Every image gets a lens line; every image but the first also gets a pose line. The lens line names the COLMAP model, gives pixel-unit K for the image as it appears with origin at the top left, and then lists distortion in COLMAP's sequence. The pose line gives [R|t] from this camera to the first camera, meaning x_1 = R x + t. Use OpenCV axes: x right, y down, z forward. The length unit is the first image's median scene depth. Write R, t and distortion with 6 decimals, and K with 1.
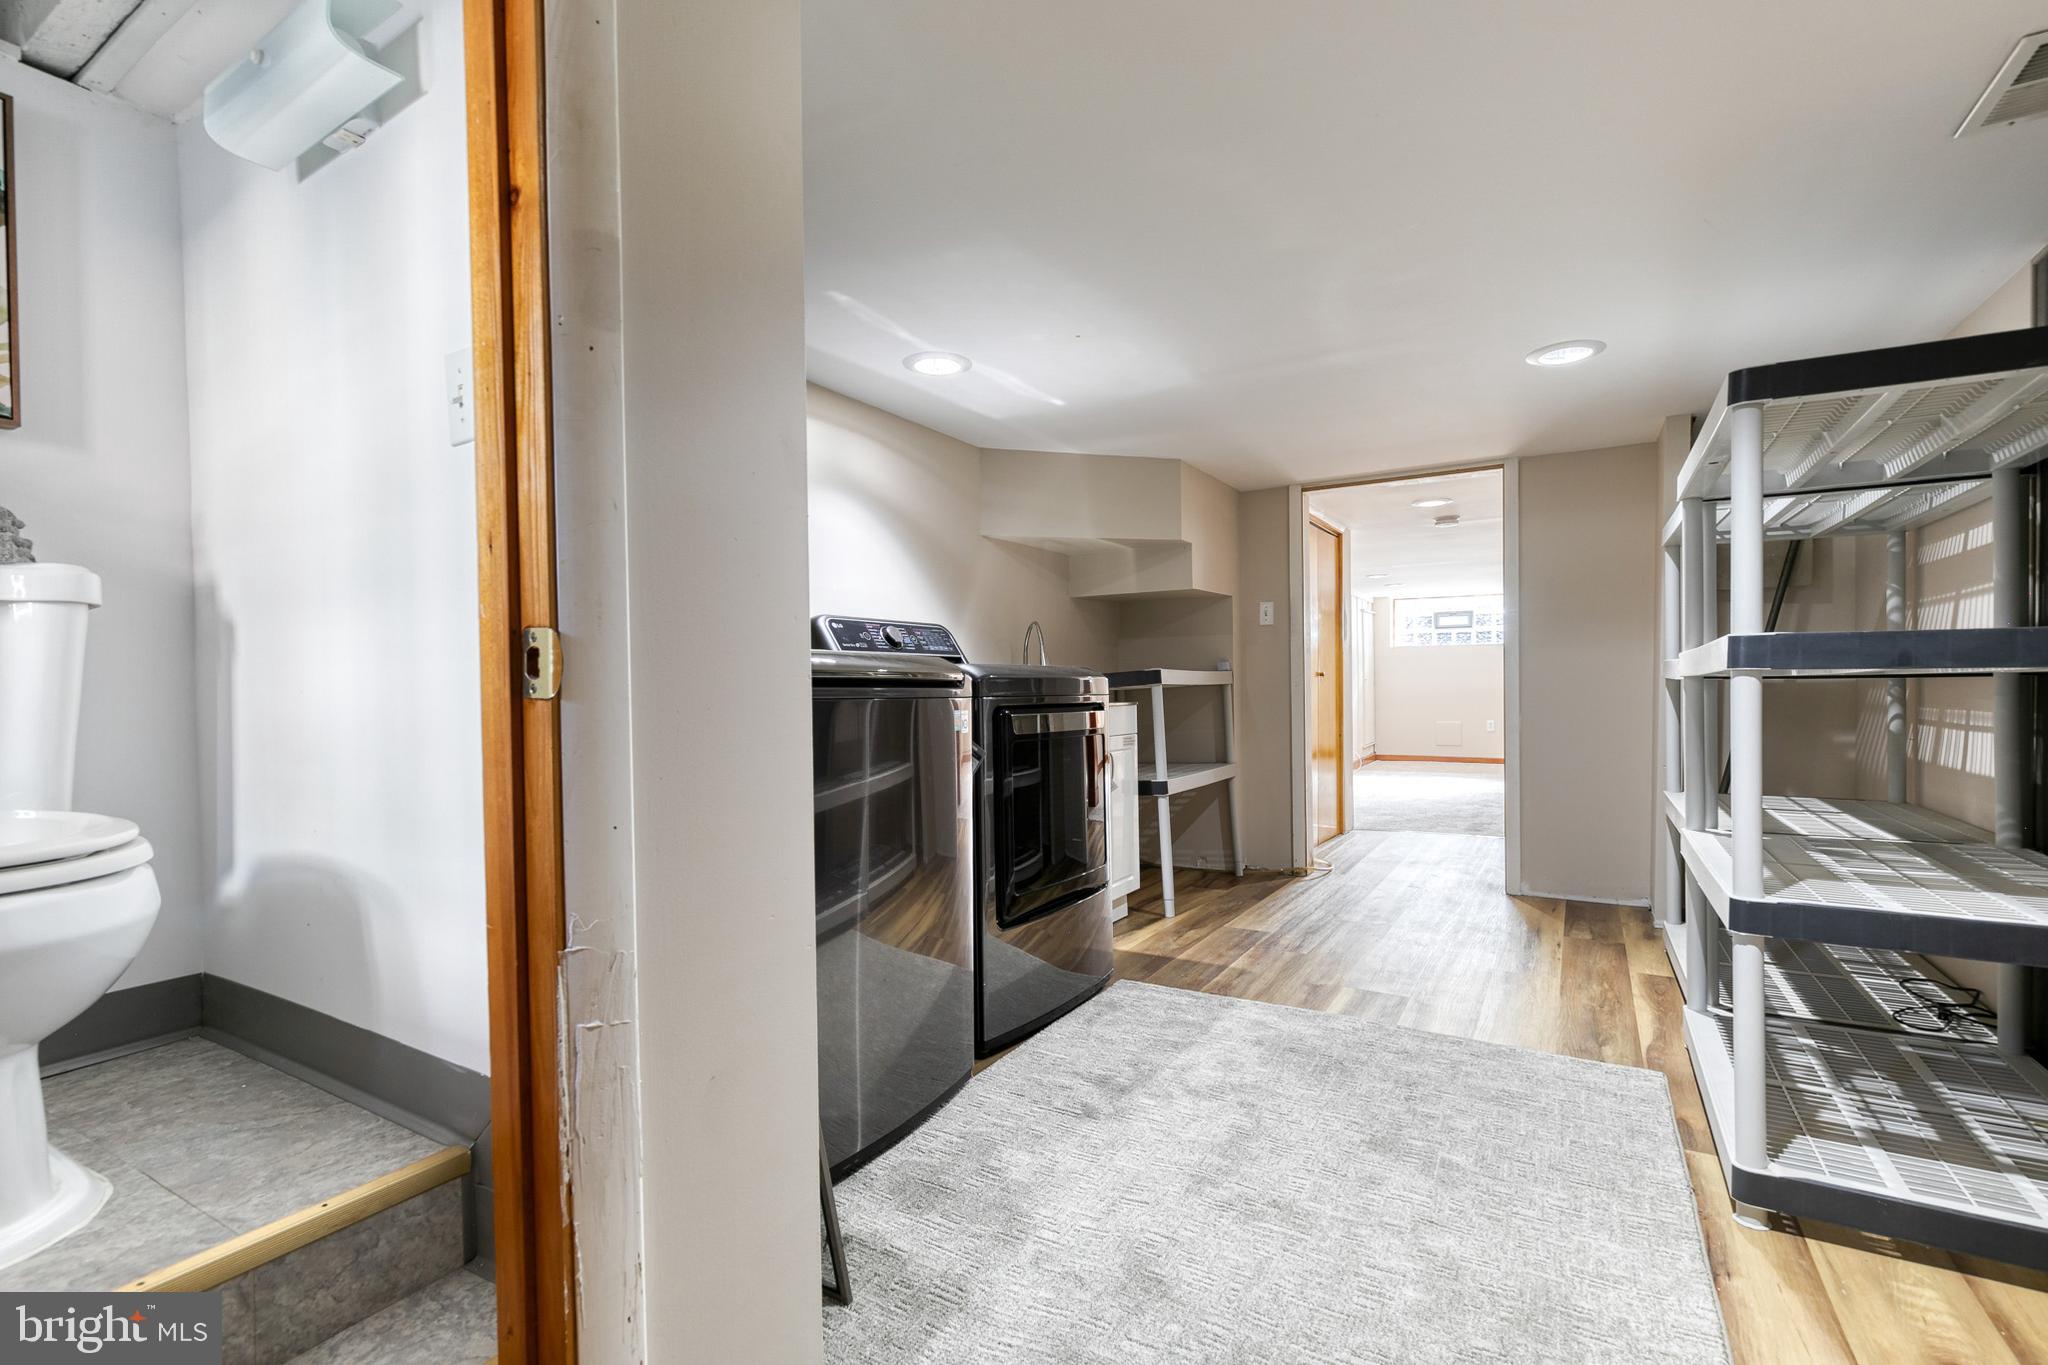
lens RADIAL K [[926.8, 0, 1041.7], [0, 926.8, 687.1], [0, 0, 1]] dist [0.009260, -0.000792]
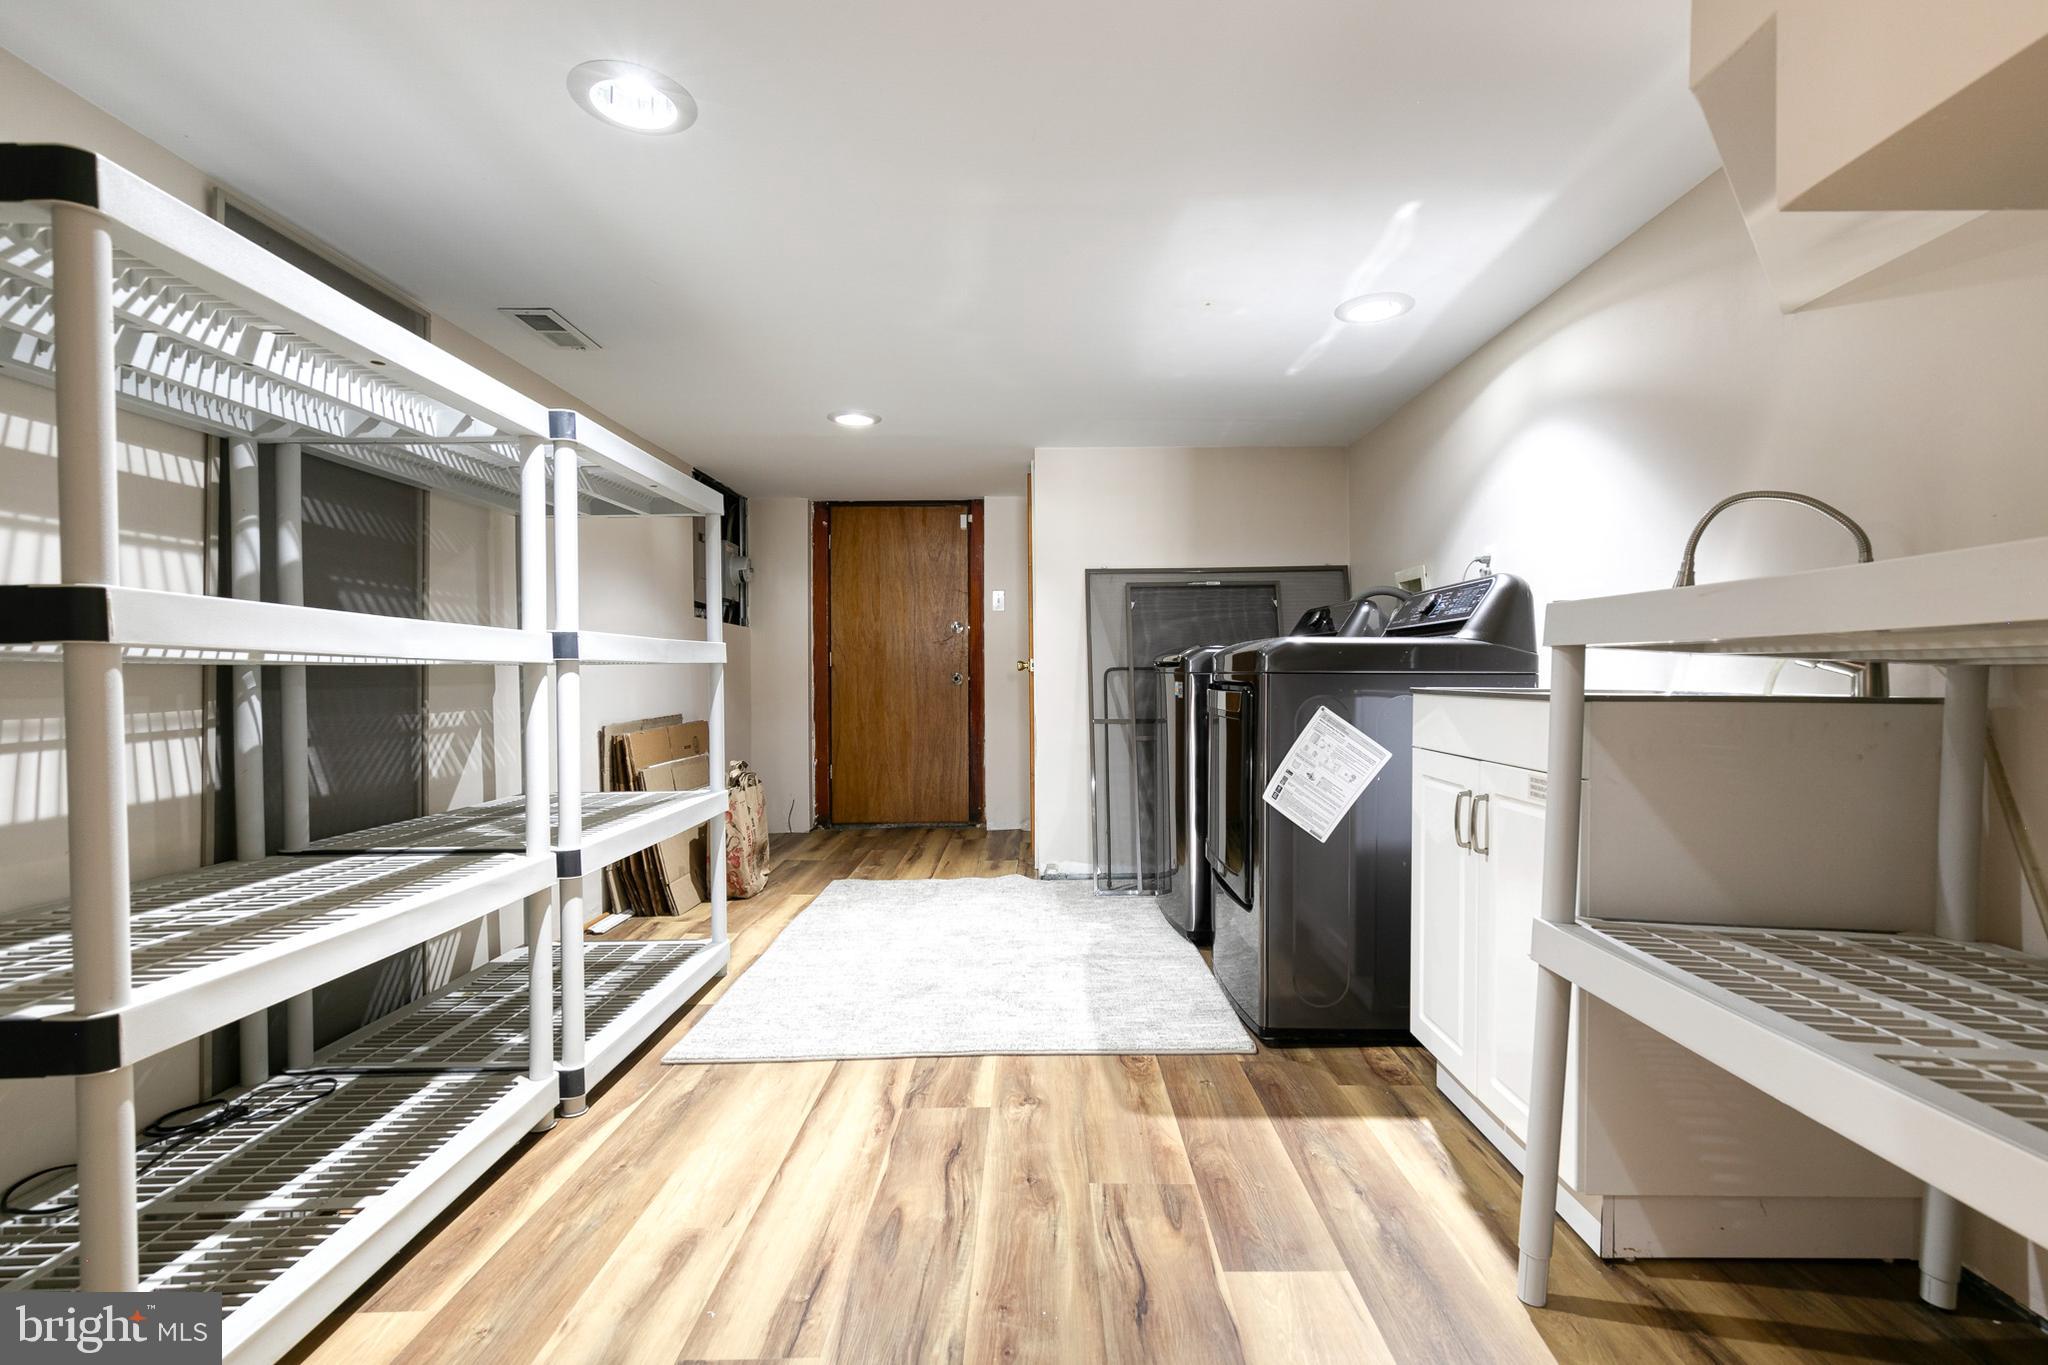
lens RADIAL K [[937.5, 0, 1028.7], [0, 937.5, 690.4], [0, 0, 1]] dist [0.013858, -0.004038]
pose [[-0.871170, 0.022011, -0.490488, 0.691376], [0.015869, 0.999735, 0.016677, 0.006525], [0.490726, 0.006745, -0.871288, 1.762660]]
